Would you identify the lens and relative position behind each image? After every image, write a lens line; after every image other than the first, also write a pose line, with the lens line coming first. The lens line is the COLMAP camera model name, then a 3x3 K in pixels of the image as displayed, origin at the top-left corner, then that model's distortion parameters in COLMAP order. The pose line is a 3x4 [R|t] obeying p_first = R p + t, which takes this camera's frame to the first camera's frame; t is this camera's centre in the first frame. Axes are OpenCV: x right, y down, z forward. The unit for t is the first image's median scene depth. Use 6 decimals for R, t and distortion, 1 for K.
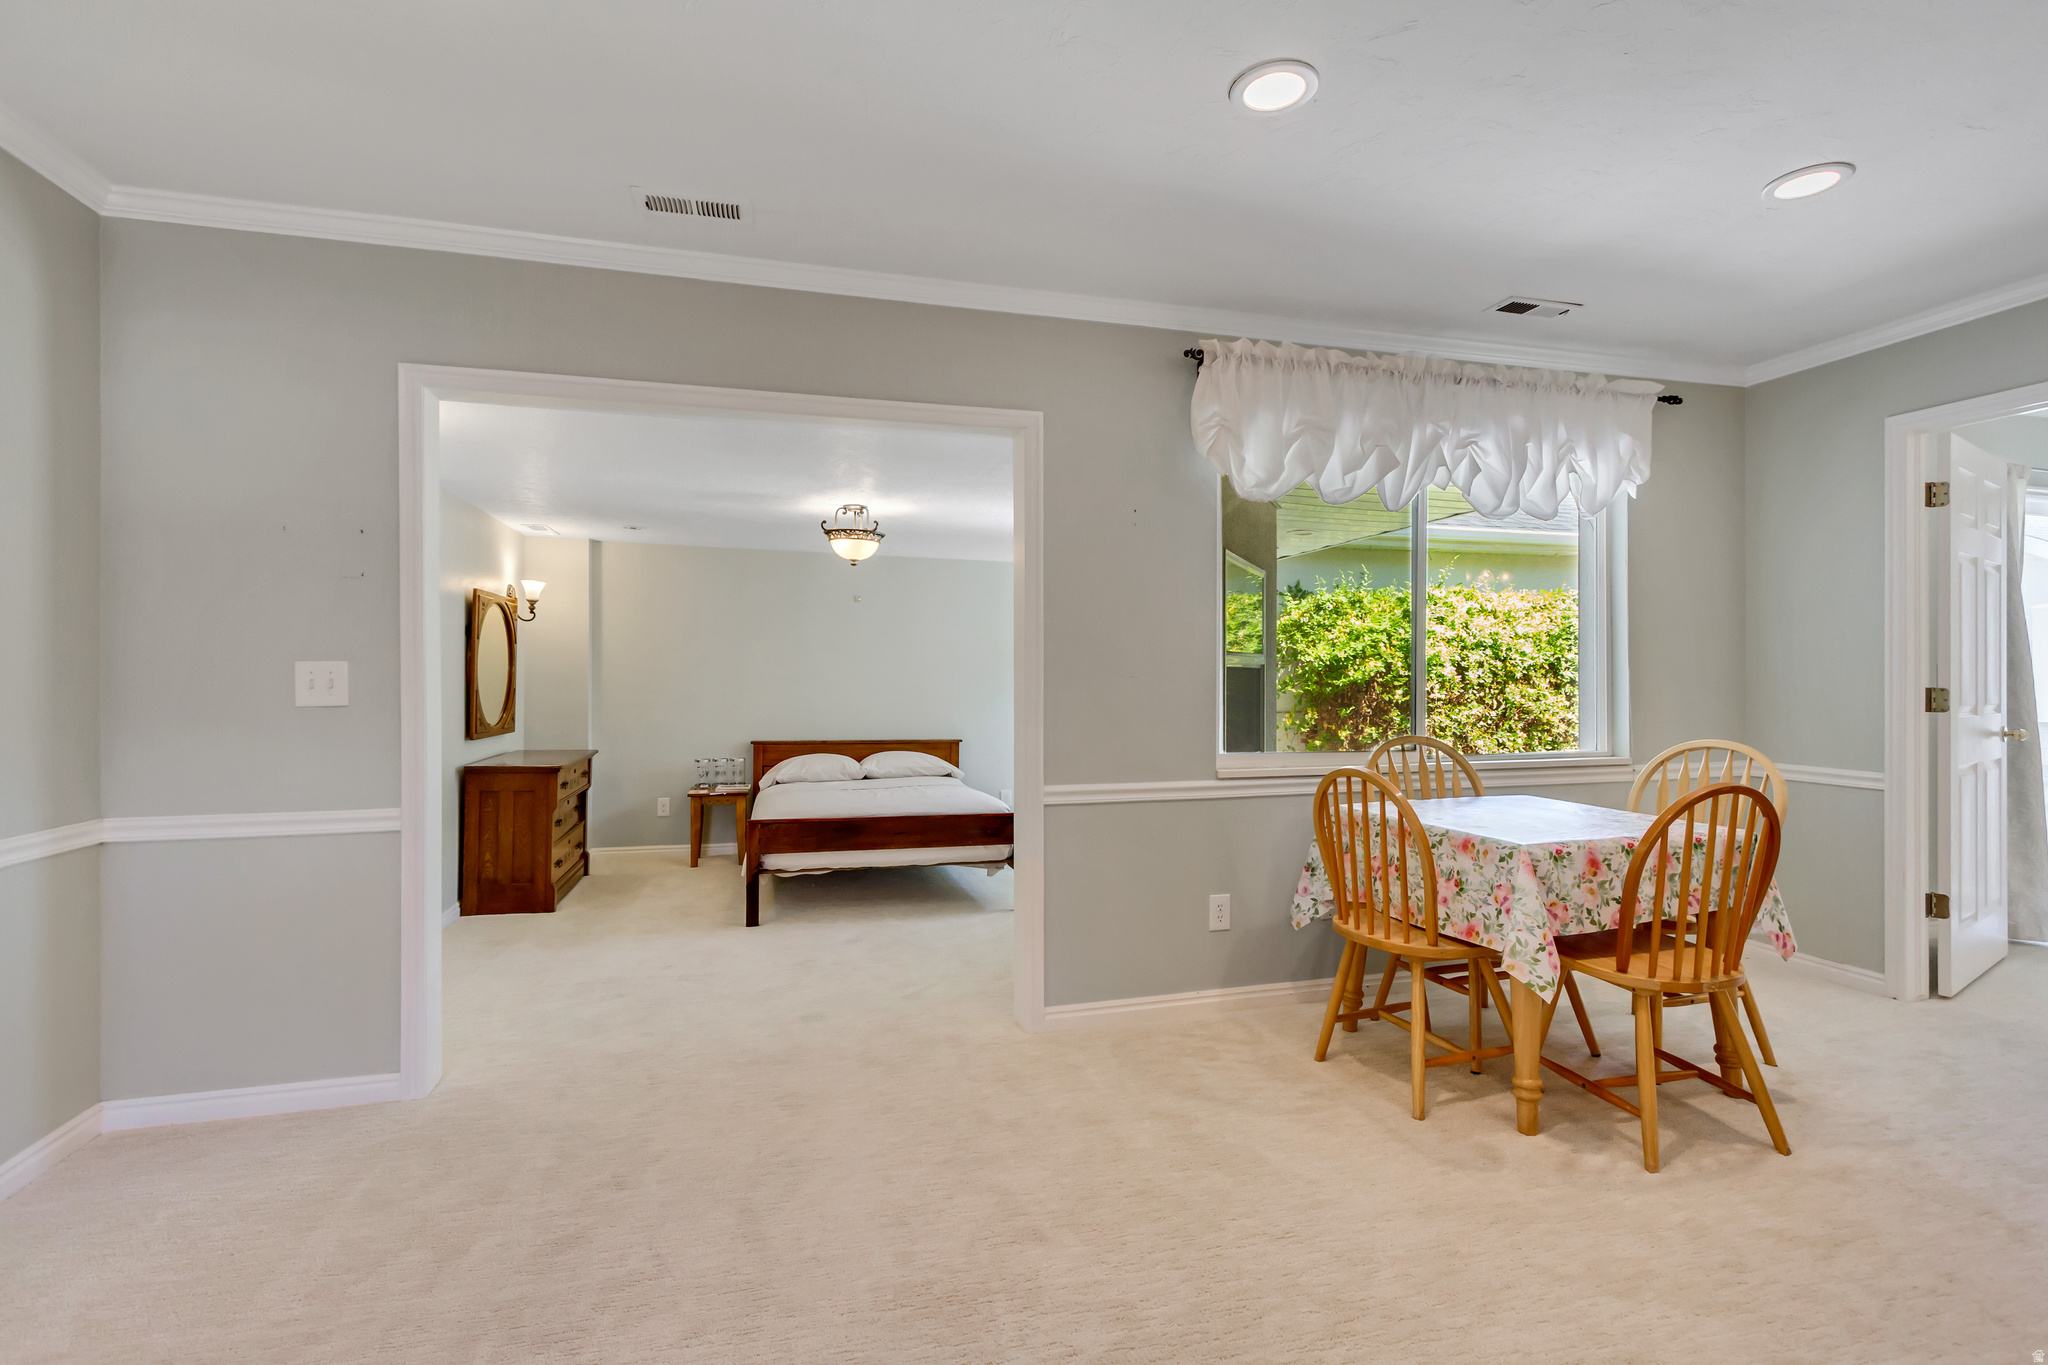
lens RADIAL K [[945.7, 0, 1024.0], [0, 945.7, 682.5], [0, 0, 1]] dist [0.001703, 0.000238]
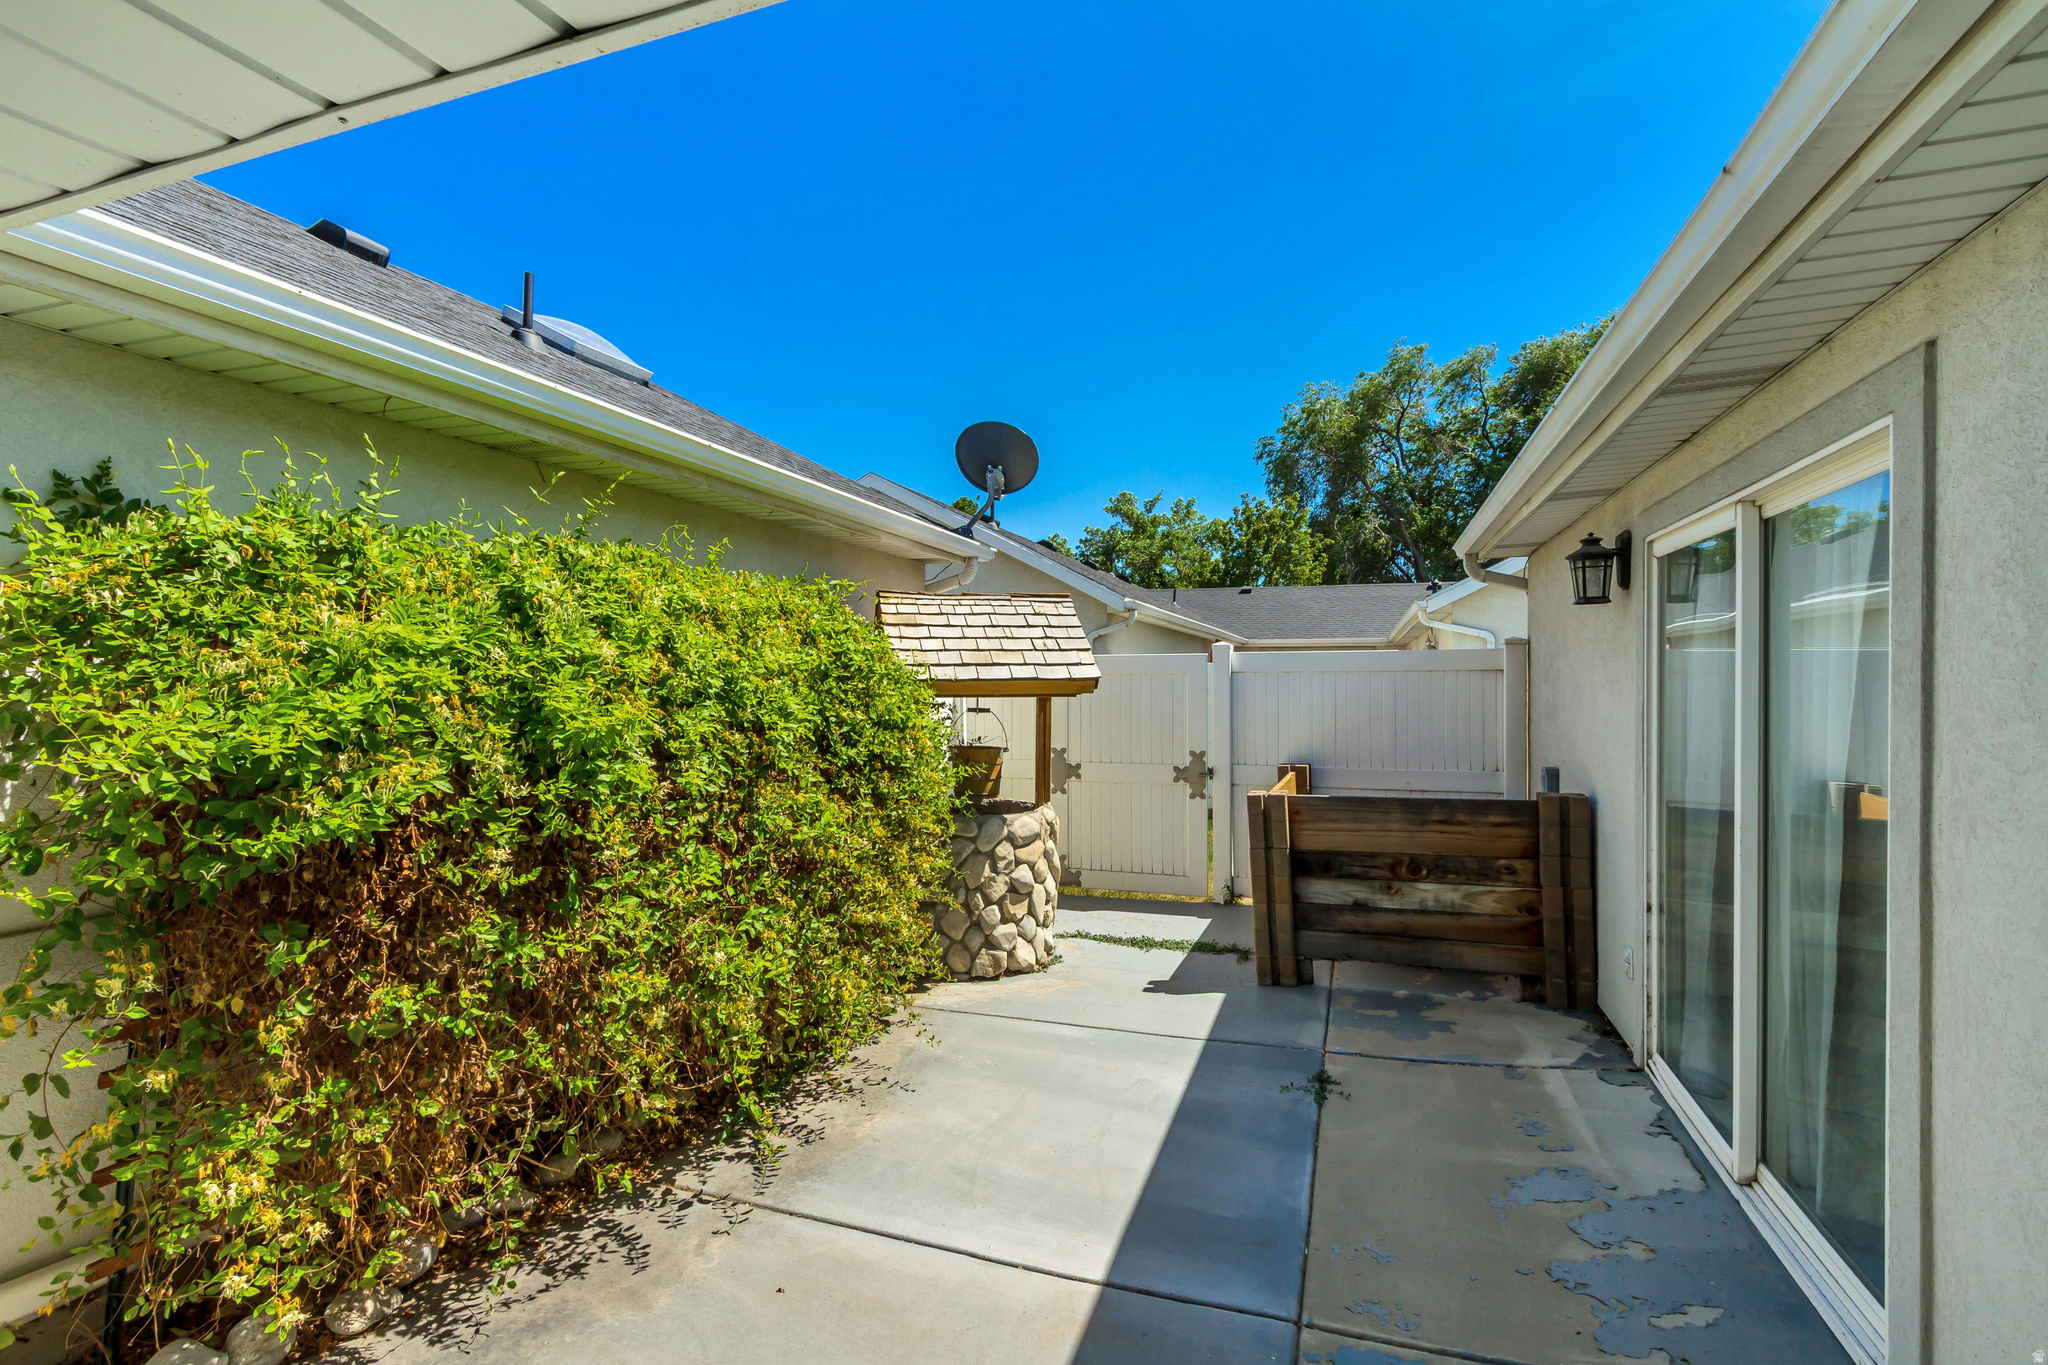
lens RADIAL K [[945.7, 0, 1024.0], [0, 945.7, 682.5], [0, 0, 1]] dist [0.001703, 0.000238]
pose [[0.572520, 0.002803, 0.819886, 0.236581], [-0.000757, 0.999996, -0.002890, -0.043981], [-0.819890, 0.001034, 0.572520, 0.669309]]
